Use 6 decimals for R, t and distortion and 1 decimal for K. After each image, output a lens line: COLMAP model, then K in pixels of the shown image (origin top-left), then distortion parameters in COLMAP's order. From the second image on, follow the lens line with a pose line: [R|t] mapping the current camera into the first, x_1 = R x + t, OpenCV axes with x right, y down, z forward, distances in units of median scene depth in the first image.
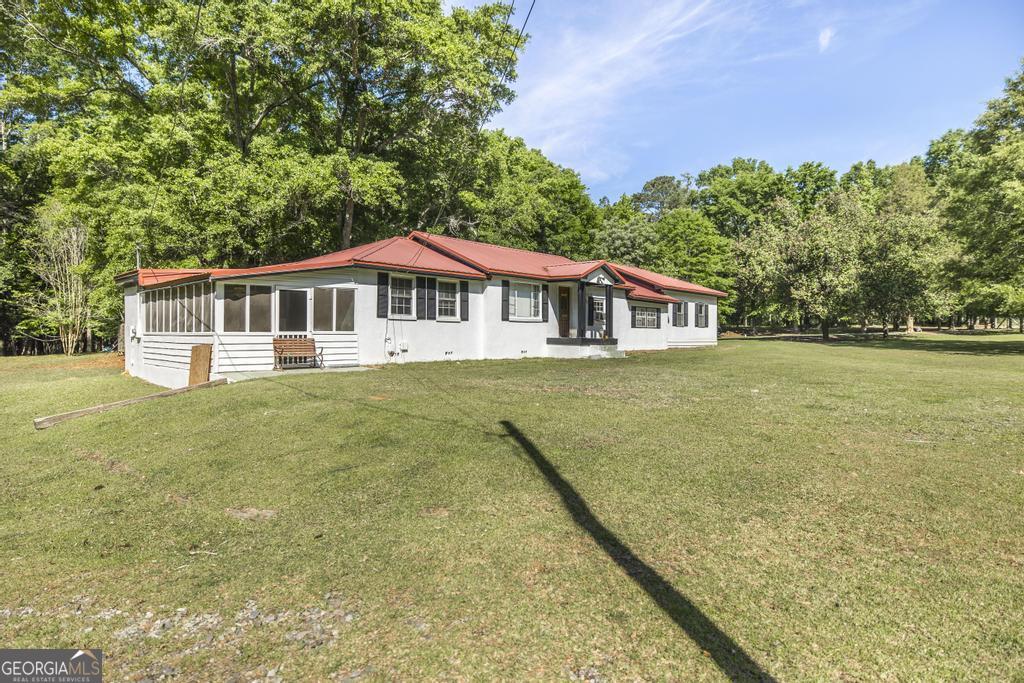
lens RADIAL K [[563.7, 0, 510.4], [0, 563.7, 336.9], [0, 0, 1]] dist [0.001587, 0.000041]
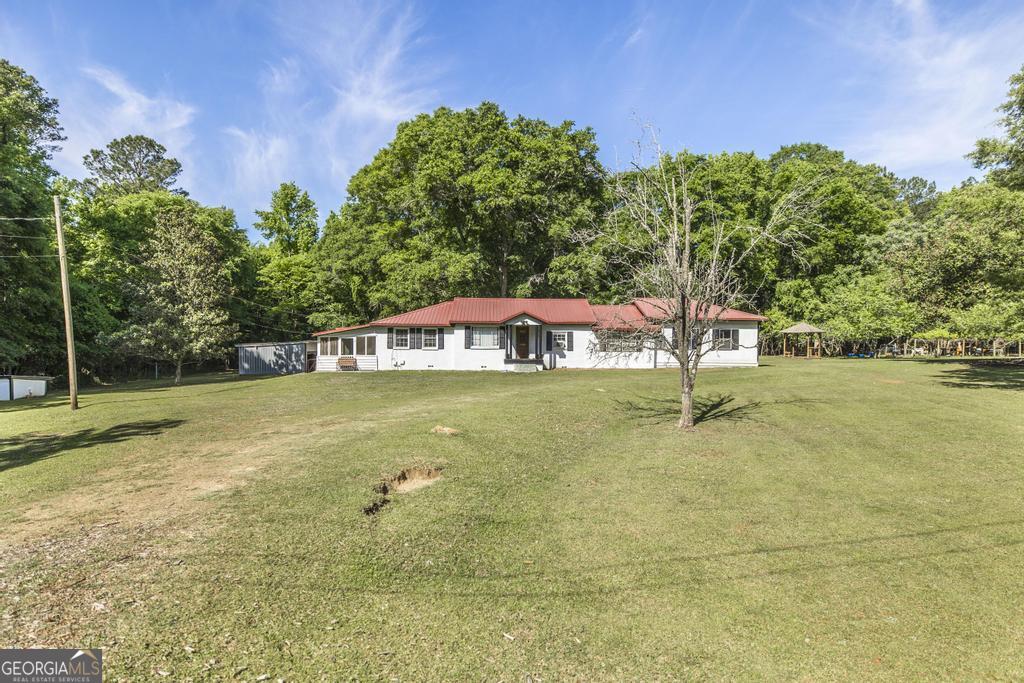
lens RADIAL K [[549.9, 0, 507.1], [0, 549.9, 342.7], [0, 0, 1]] dist [-0.002094, 0.000007]
pose [[0.709526, -0.008508, -0.704628, 1.396301], [-0.003397, 0.999874, -0.015493, -0.022923], [0.704671, 0.013386, 0.709408, -0.146547]]
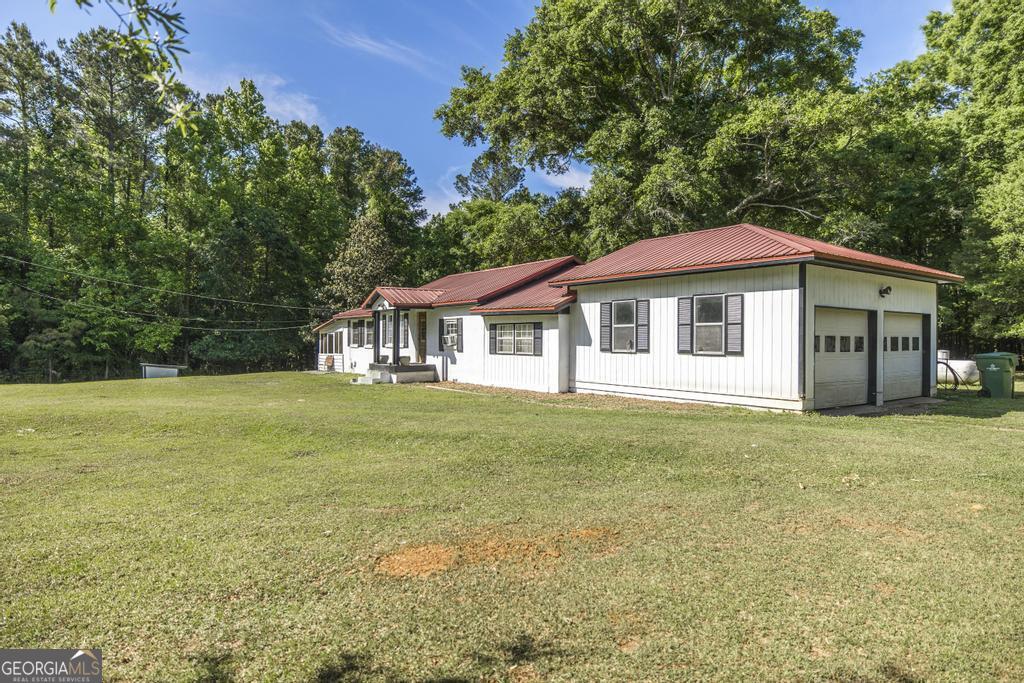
lens RADIAL K [[595.1, 0, 506.5], [0, 595.1, 338.2], [0, 0, 1]] dist [-0.004983, 0.000281]
pose [[-0.174087, -0.014364, -0.984626, 1.341311], [-0.014238, 0.999826, -0.012068, -0.038754], [0.984627, 0.011919, -0.174261, 1.617092]]
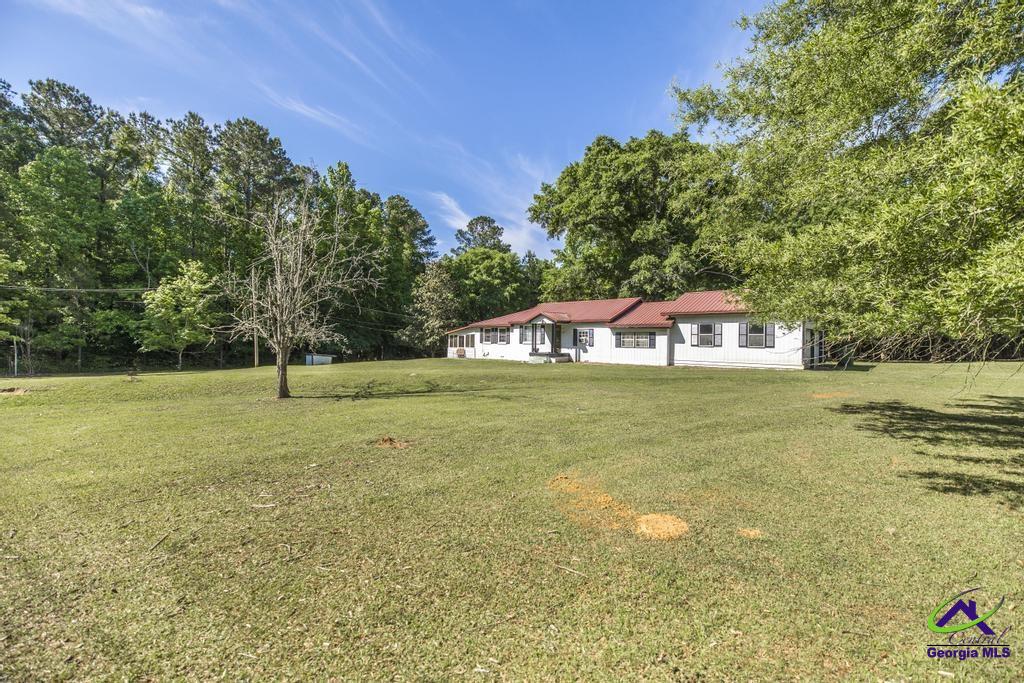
lens RADIAL K [[426.5, 0, 511.1], [0, 426.5, 338.9], [0, 0, 1]] dist [0.000581, 0.000559]
pose [[0.019701, -0.014411, -0.999702, 1.811426], [-0.020146, 0.999687, -0.014808, -0.023392], [0.999603, 0.020432, 0.019404, 1.001429]]
